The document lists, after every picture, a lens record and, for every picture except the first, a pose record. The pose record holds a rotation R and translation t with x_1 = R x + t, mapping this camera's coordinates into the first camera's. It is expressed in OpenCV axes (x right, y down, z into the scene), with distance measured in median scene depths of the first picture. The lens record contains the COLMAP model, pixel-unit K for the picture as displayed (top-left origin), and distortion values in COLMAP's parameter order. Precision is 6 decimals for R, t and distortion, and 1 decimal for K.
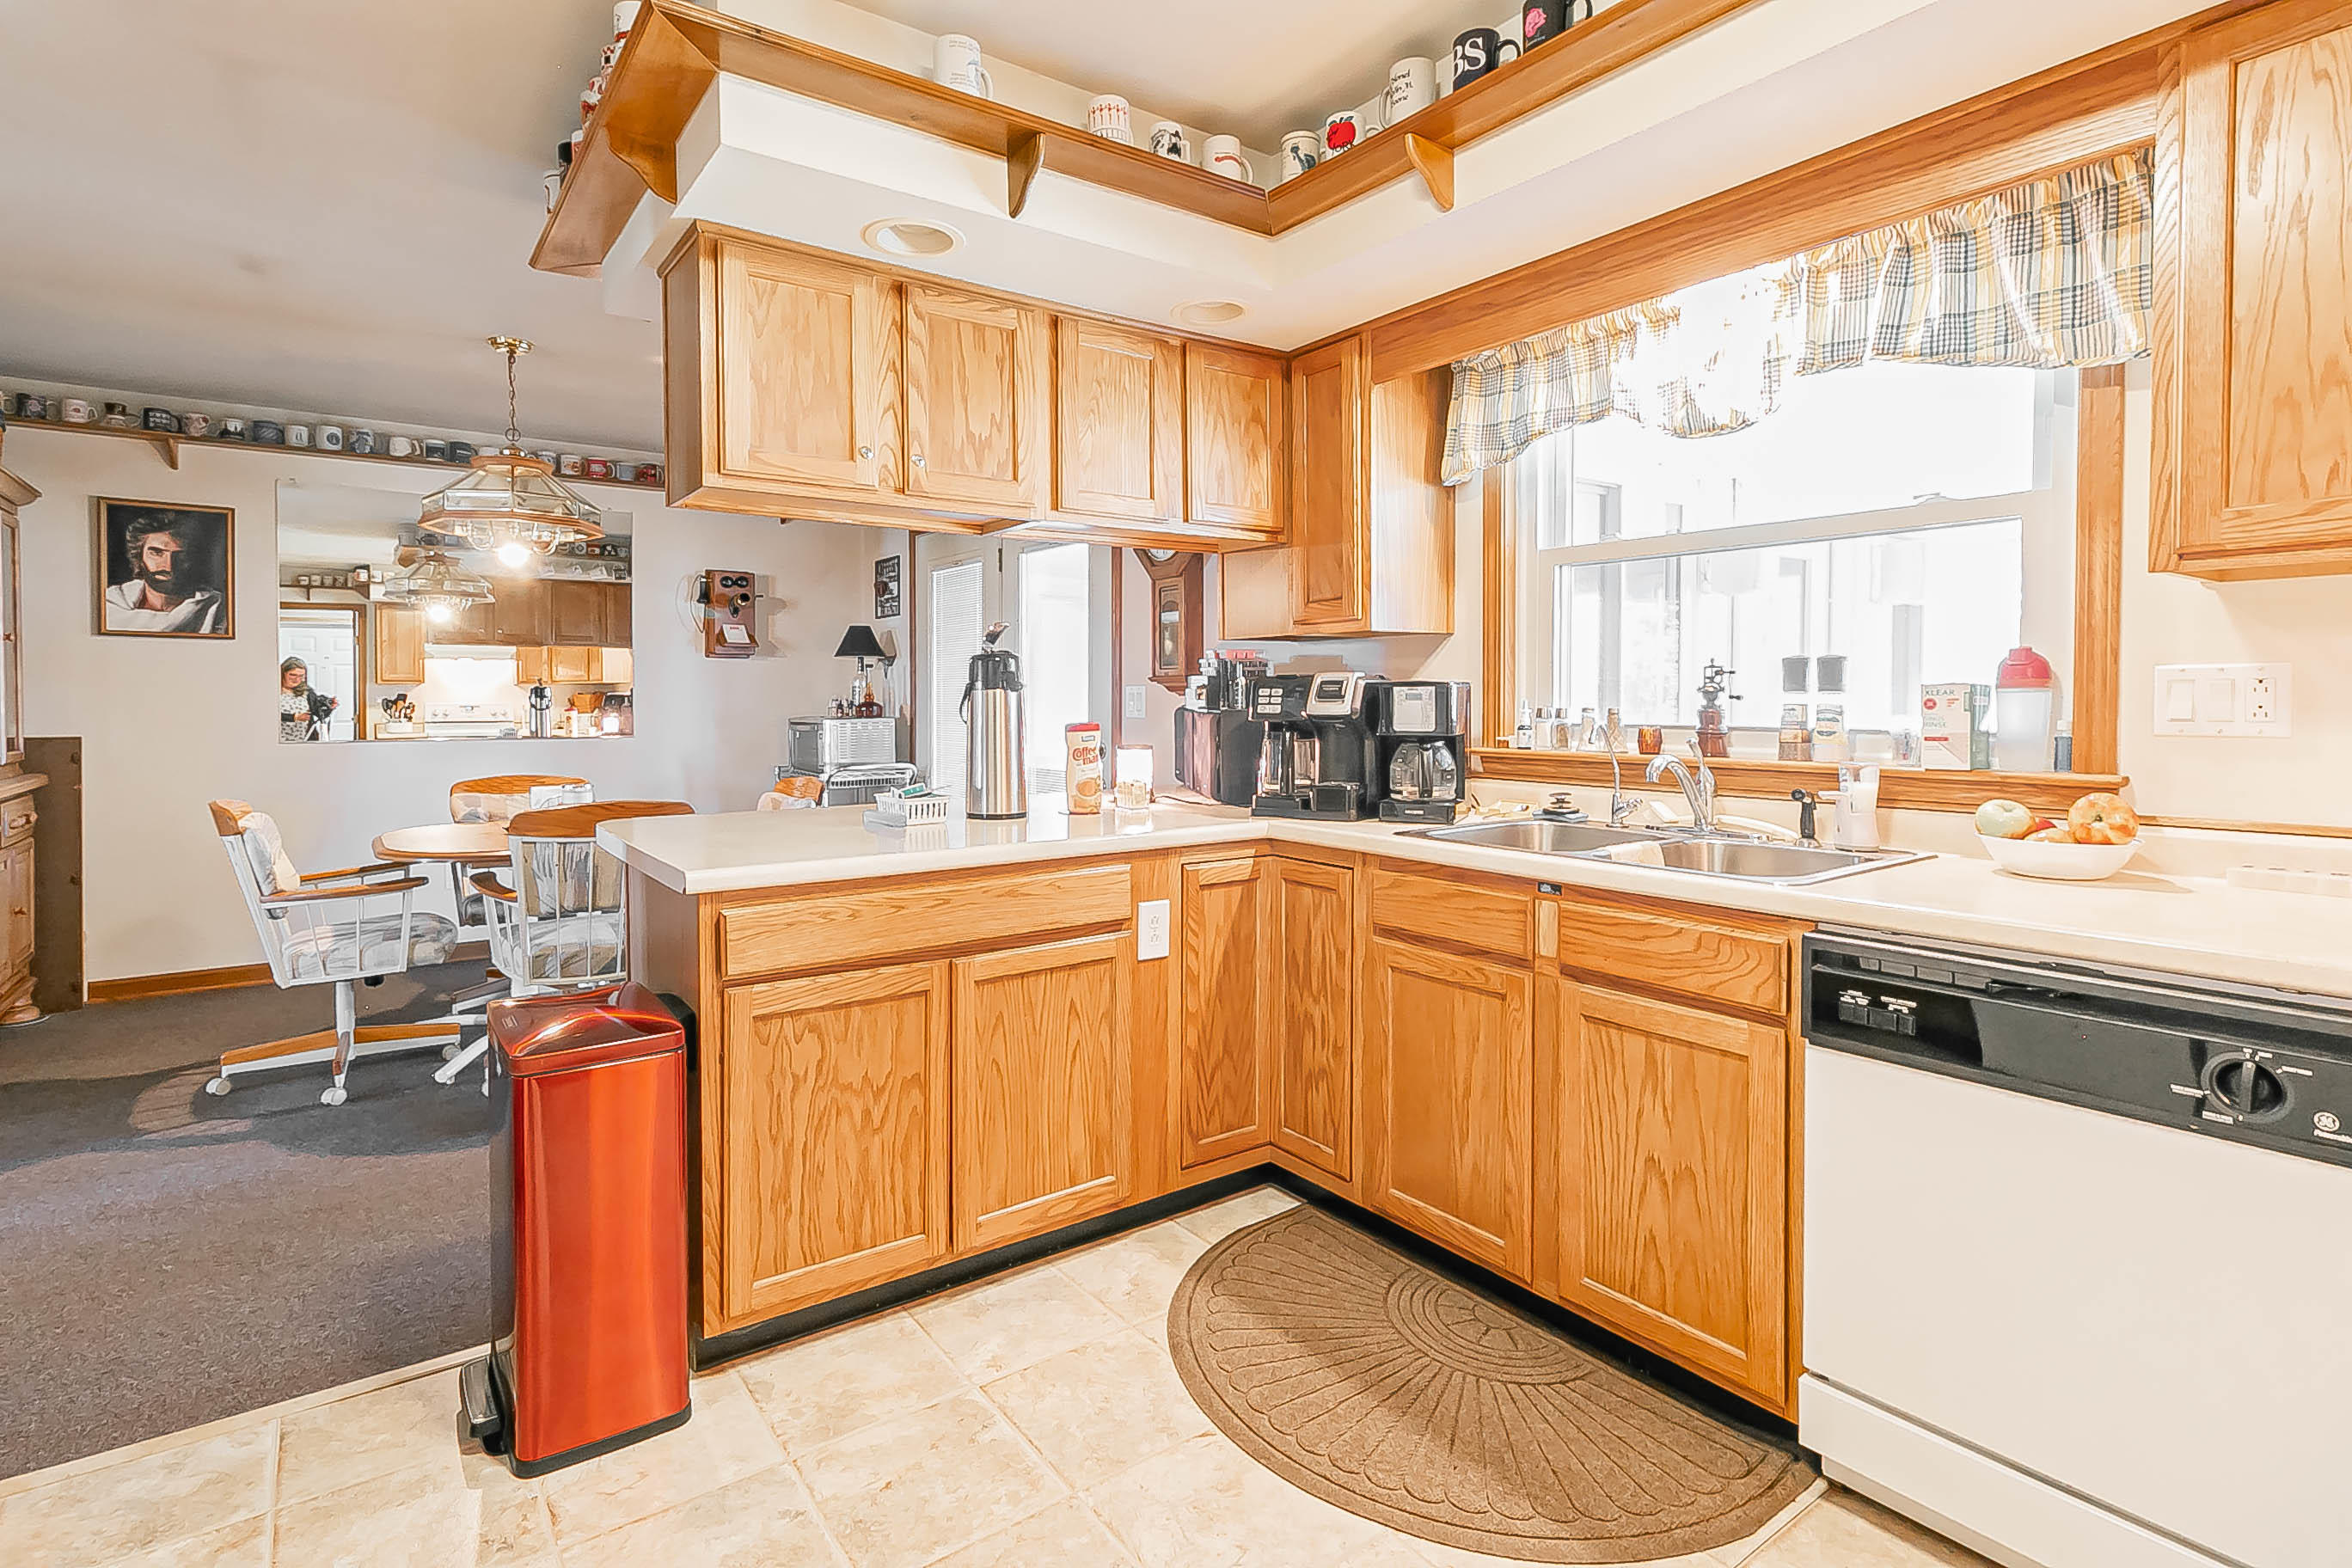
lens RADIAL K [[1152.7, 0, 1178.9], [0, 1152.7, 721.8], [0, 0, 1]] dist [0.015955, 0.000020]
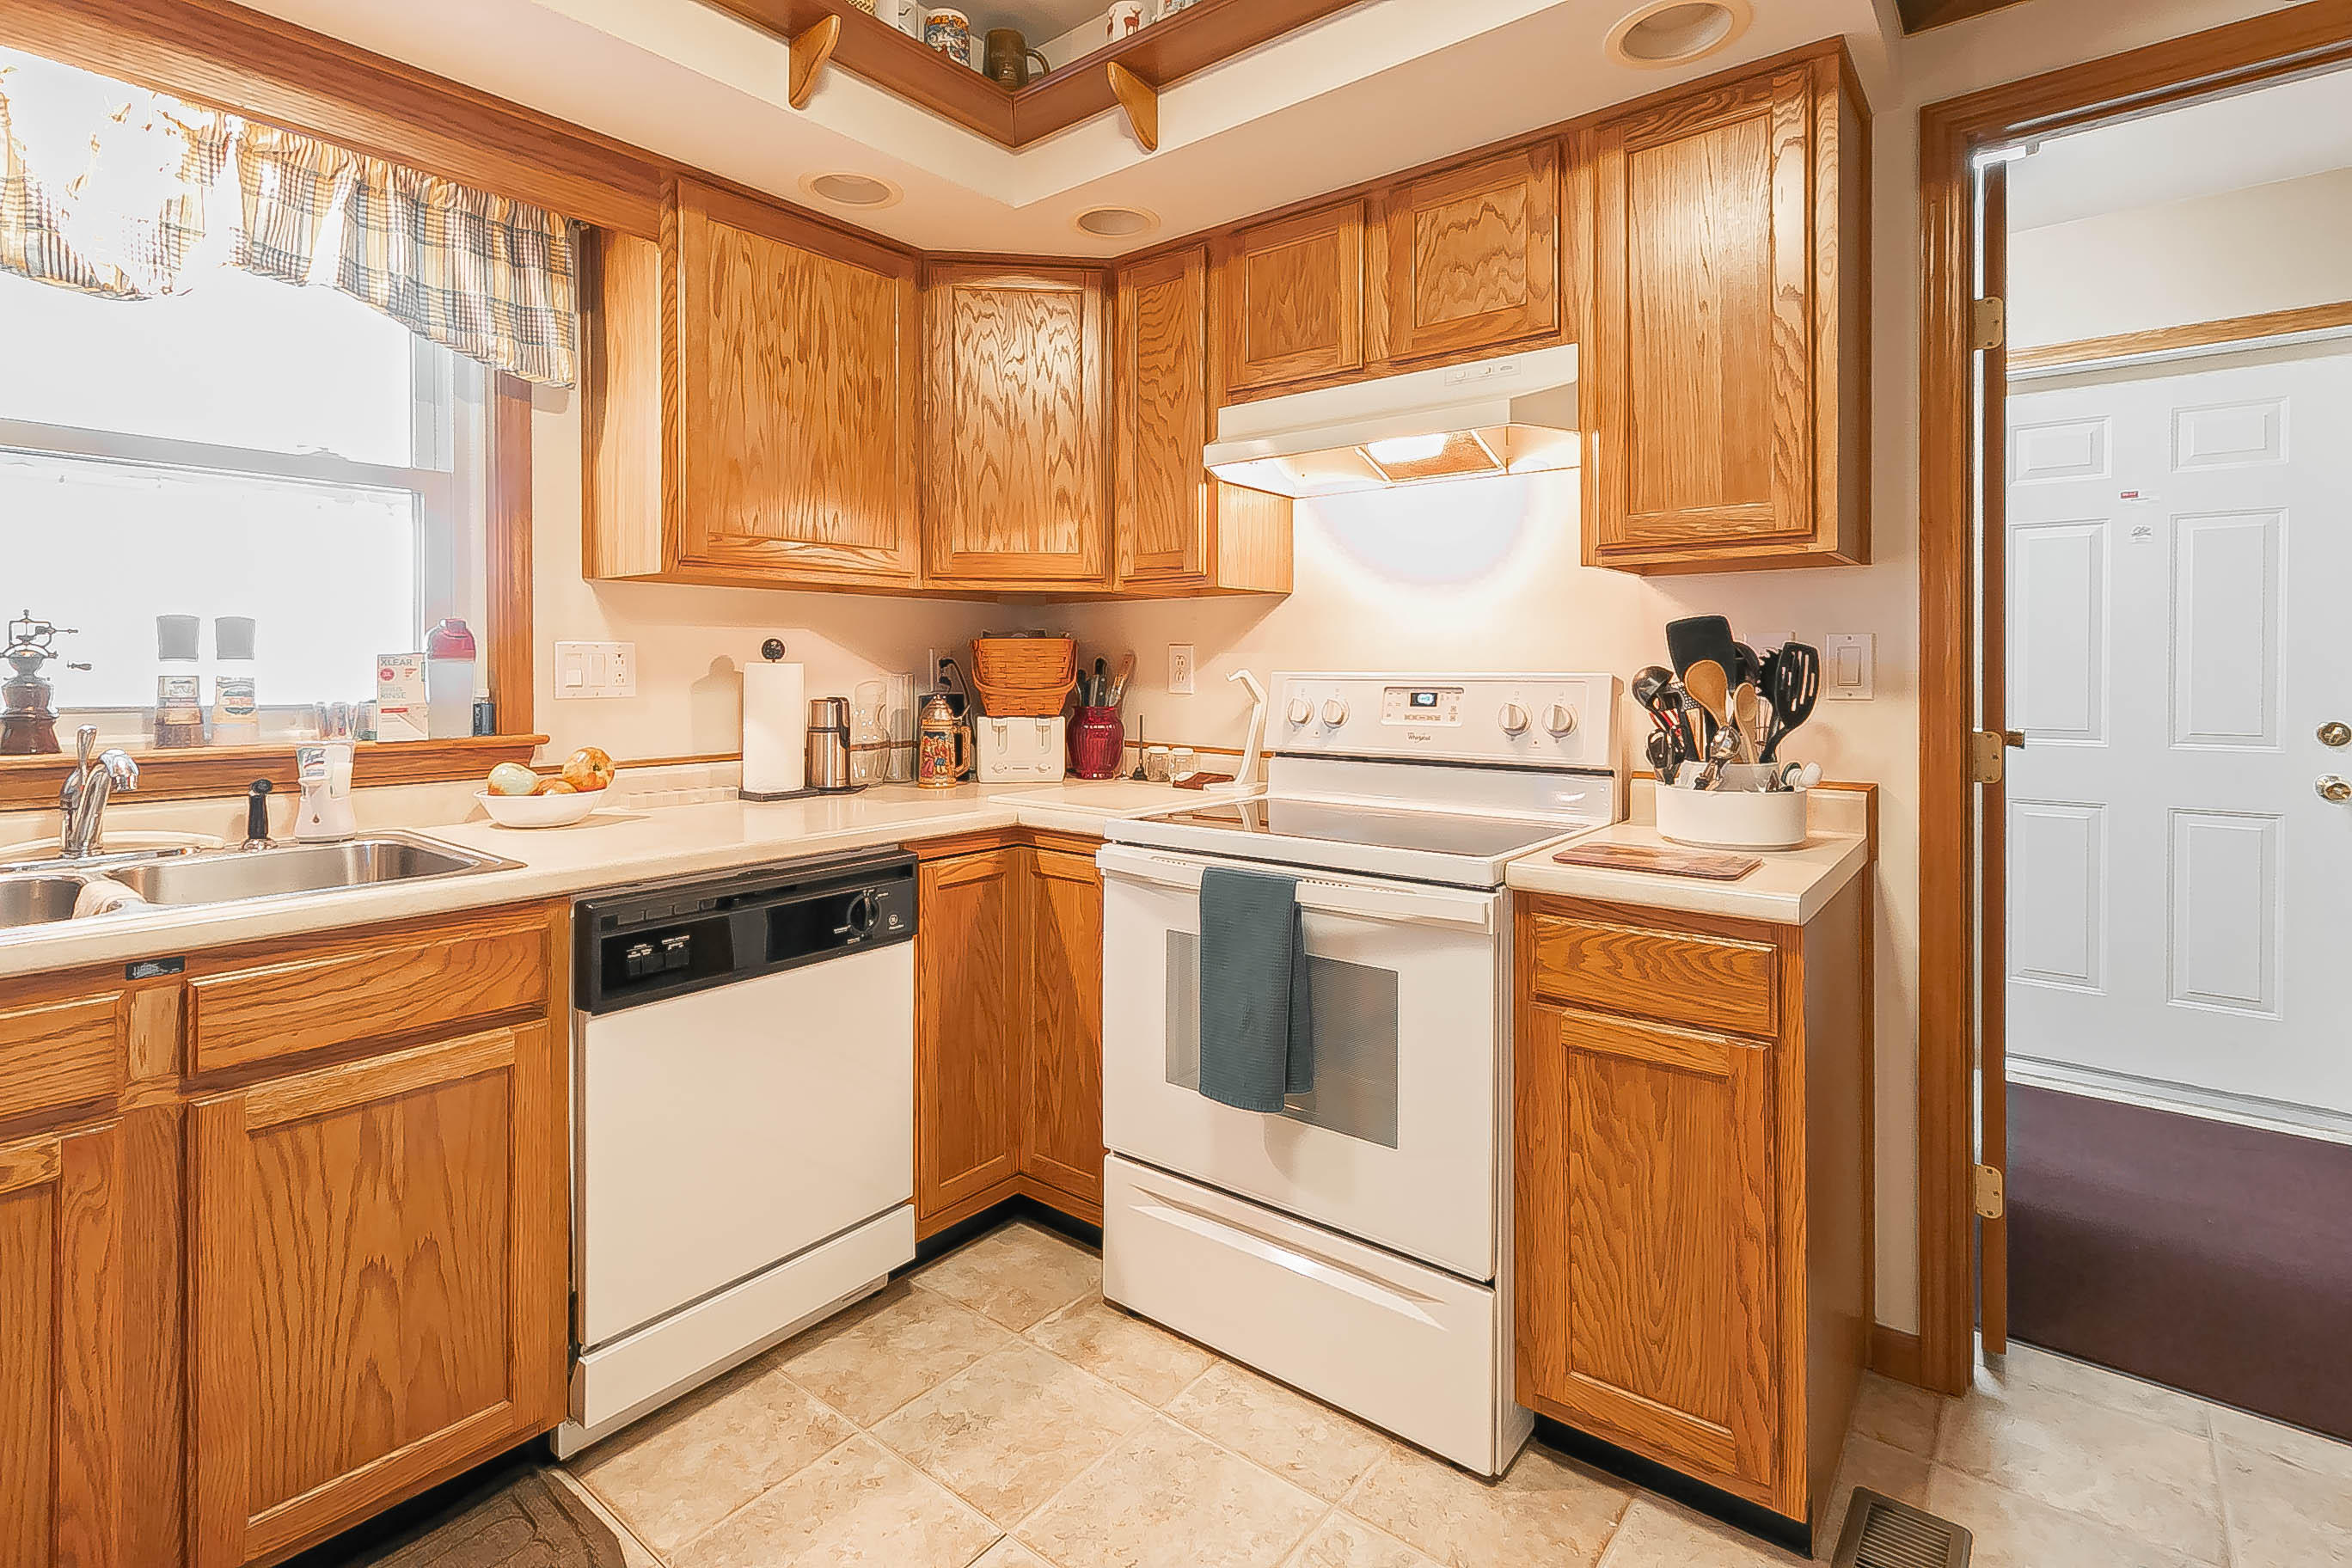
lens RADIAL K [[1125.6, 0, 1179.9], [0, 1125.6, 668.8], [0, 0, 1]] dist [0.001390, 0.000452]
pose [[-0.265161, 0.003941, 0.964196, -0.444668], [0.020377, 0.999791, 0.001518, -0.008554], [-0.963989, 0.020050, -0.265186, 0.656051]]
